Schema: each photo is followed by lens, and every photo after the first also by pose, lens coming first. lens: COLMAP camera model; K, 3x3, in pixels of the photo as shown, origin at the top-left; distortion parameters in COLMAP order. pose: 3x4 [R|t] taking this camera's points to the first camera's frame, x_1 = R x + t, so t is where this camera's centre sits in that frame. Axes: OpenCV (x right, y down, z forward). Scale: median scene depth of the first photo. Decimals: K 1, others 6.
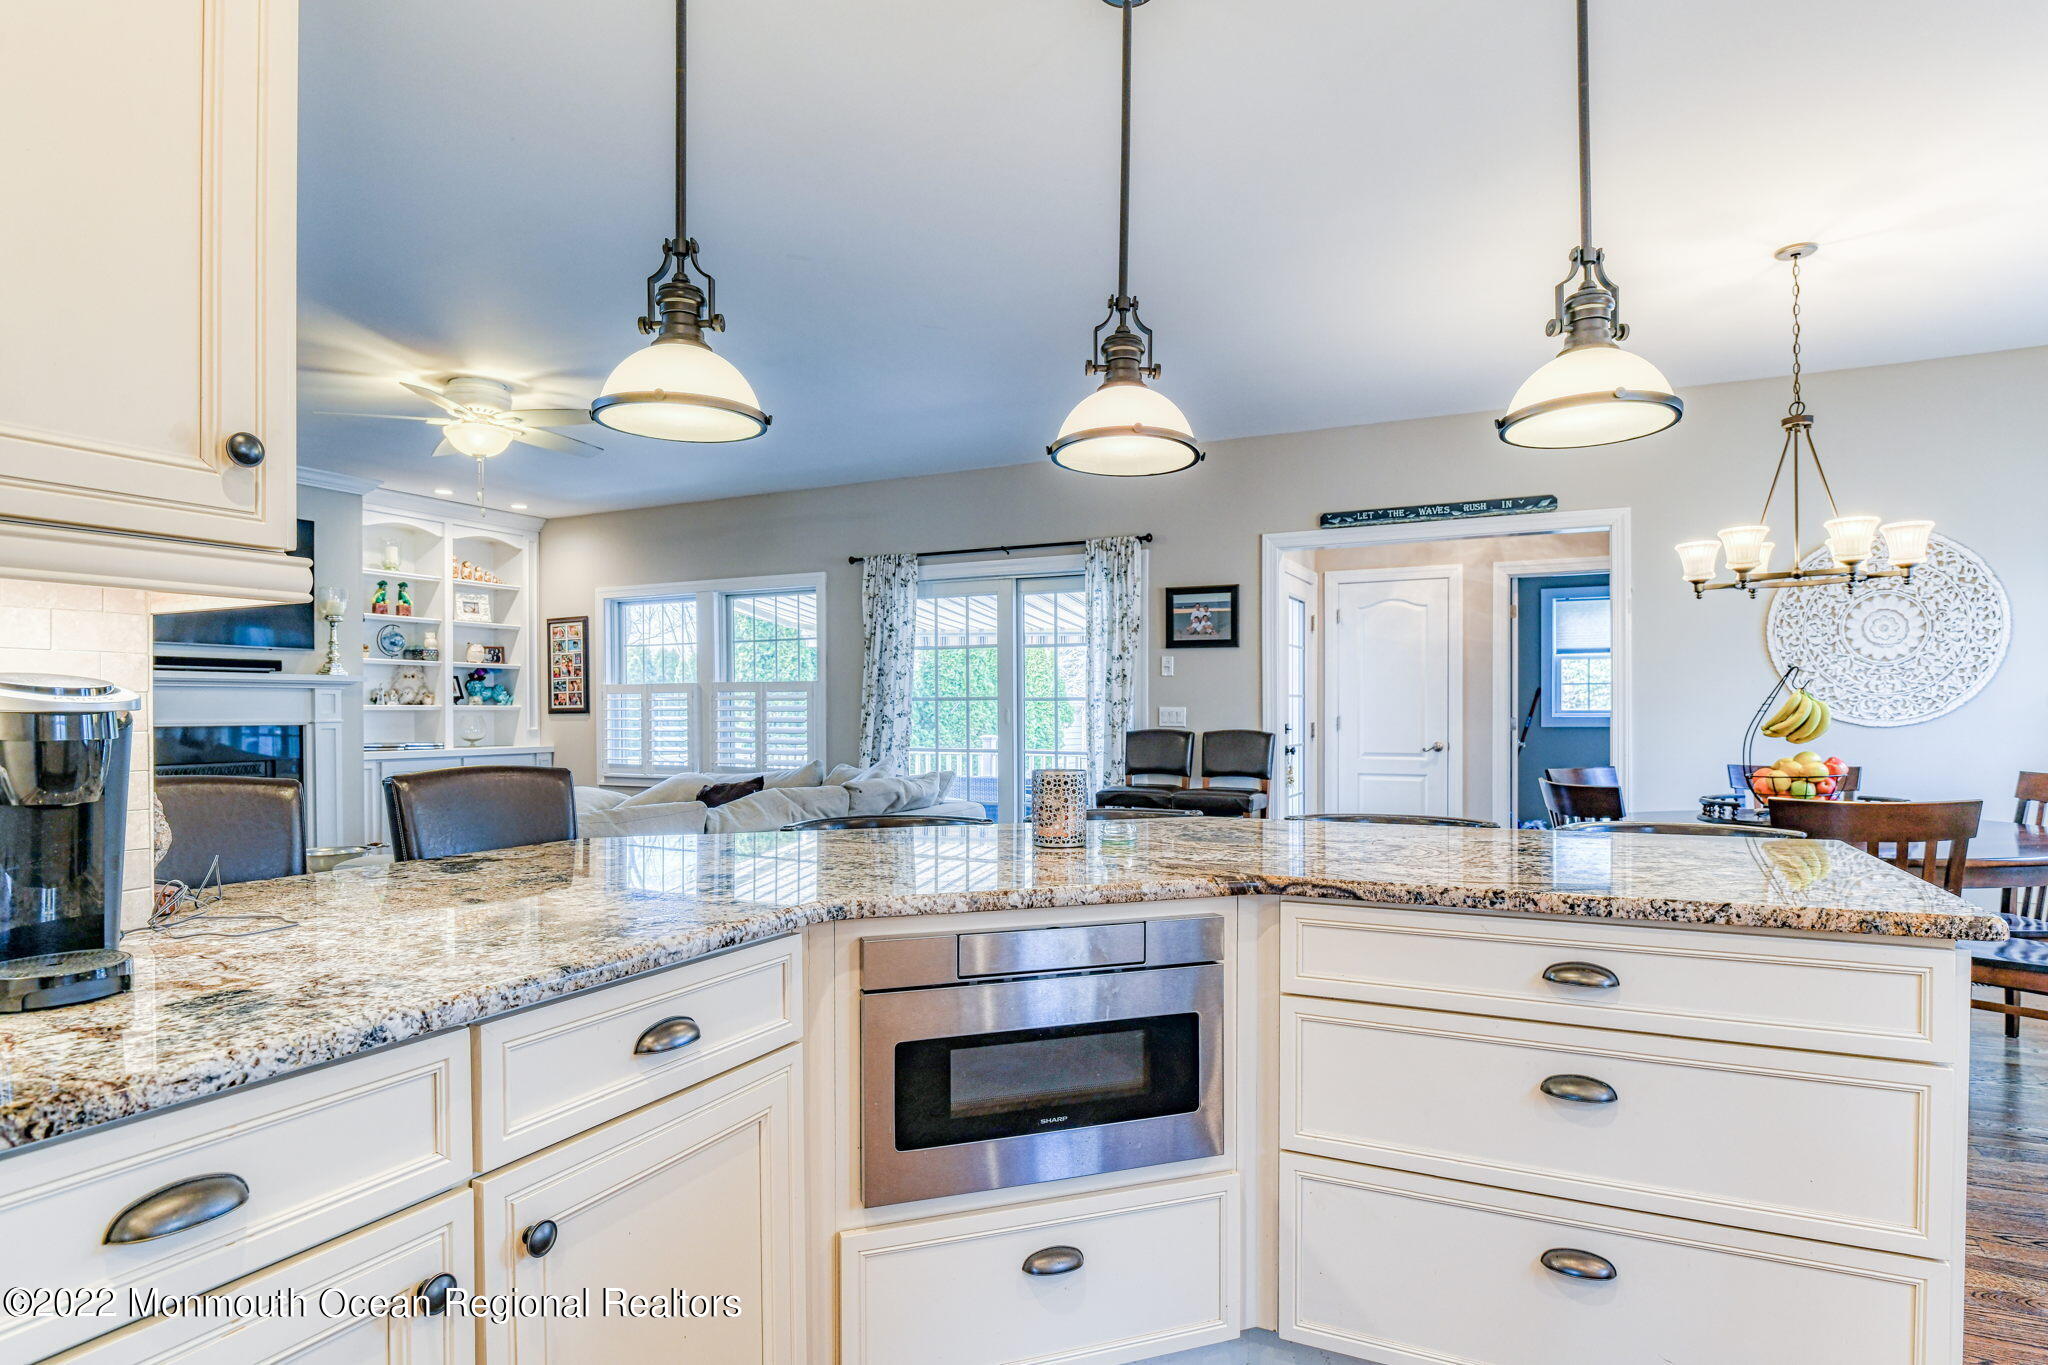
lens RADIAL K [[1100.8, 0, 1020.7], [0, 1100.8, 720.1], [0, 0, 1]] dist [-0.001233, -0.000696]
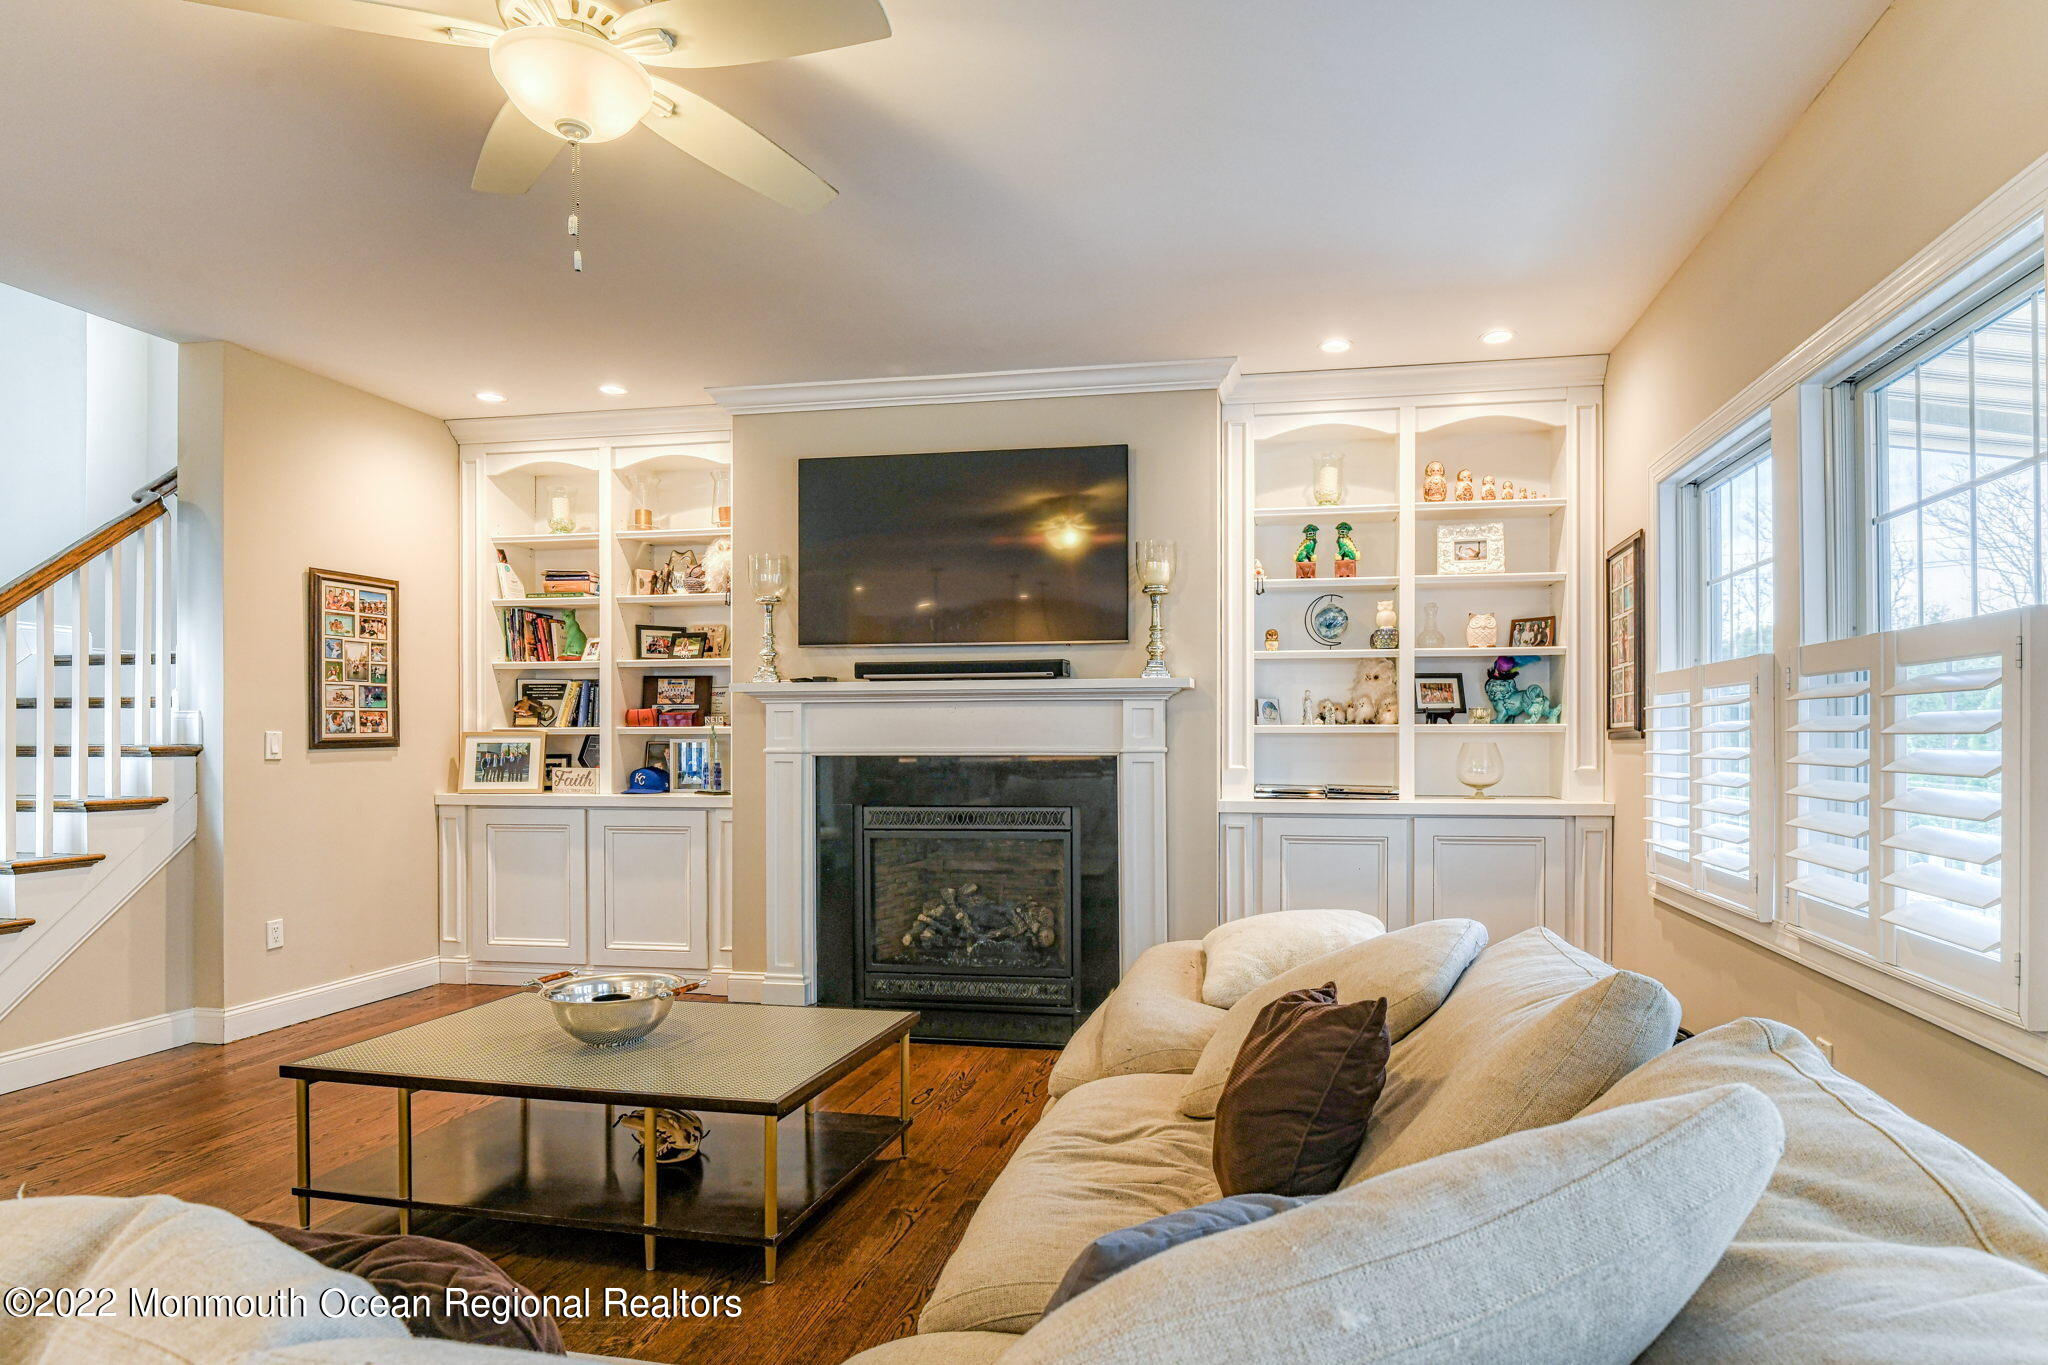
lens RADIAL K [[1118.9, 0, 1135.0], [0, 1118.9, 735.7], [0, 0, 1]] dist [0.001044, -0.006718]
pose [[0.291960, -0.001612, -0.956429, -0.002678], [-0.007143, 0.999967, -0.003866, -0.004344], [0.956404, 0.007961, 0.291938, 0.704057]]
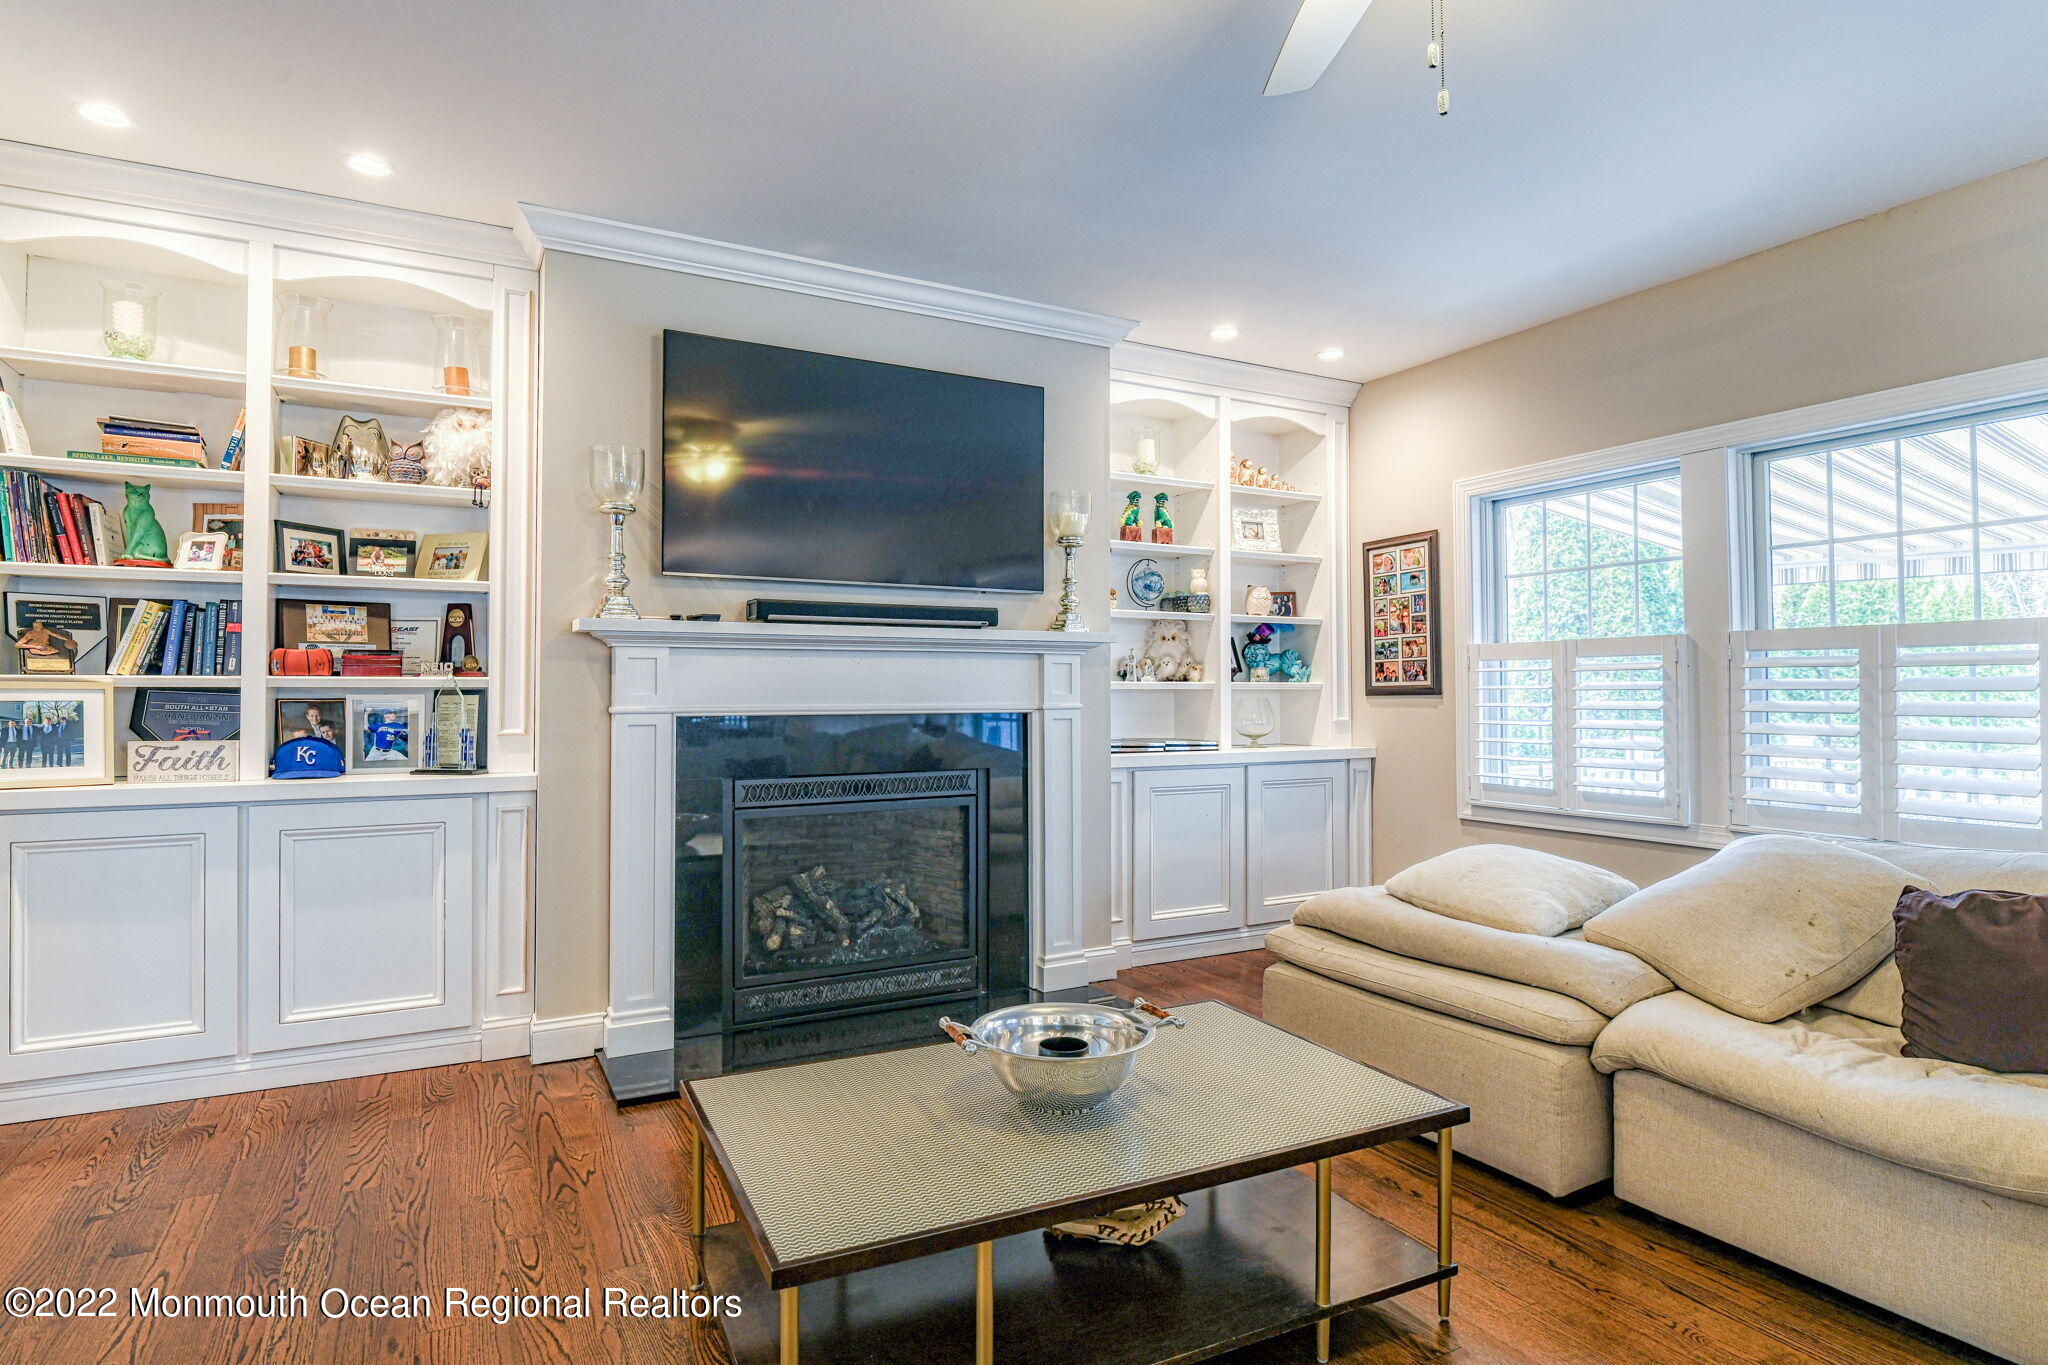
lens RADIAL K [[993.0, 0, 995.1], [0, 993.0, 671.0], [0, 0, 1]] dist [-0.003195, -0.001373]
pose [[0.803672, -0.012811, -0.594935, -0.285654], [-0.005605, 0.999561, -0.029095, -0.002259], [0.595046, 0.026717, 0.803247, 0.461324]]
